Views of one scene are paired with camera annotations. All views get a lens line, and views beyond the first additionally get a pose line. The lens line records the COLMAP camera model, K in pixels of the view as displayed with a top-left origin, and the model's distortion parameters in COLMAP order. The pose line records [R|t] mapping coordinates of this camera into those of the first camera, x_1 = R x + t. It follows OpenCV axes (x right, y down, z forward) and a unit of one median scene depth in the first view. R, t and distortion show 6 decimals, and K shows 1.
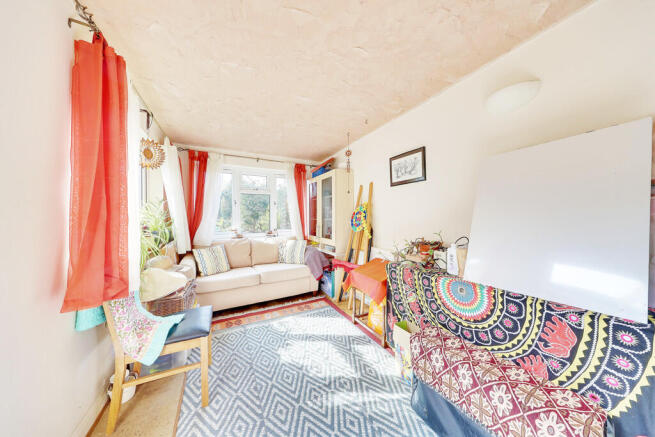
lens RADIAL K [[204.9, 0, 327.9], [0, 204.9, 216.9], [0, 0, 1]] dist [0.000246, 0.000001]
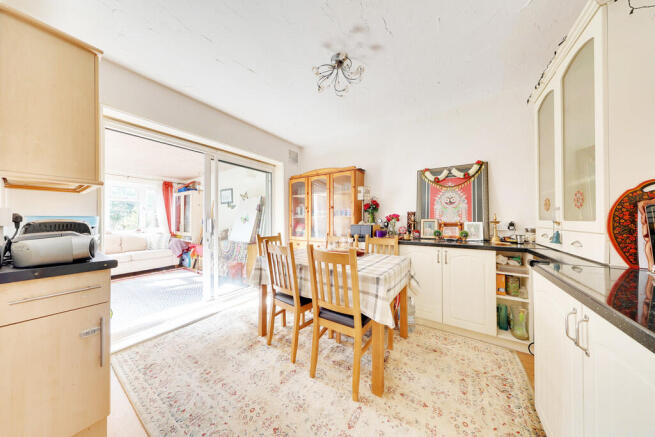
lens RADIAL K [[191.2, 0, 326.5], [0, 191.2, 218.1], [0, 0, 1]] dist [-0.000584, -0.000015]
pose [[0.869984, 0.008465, 0.493006, 0.199146], [-0.002766, 0.999921, -0.012289, 0.008838], [-0.493071, 0.009328, 0.869939, -0.809257]]
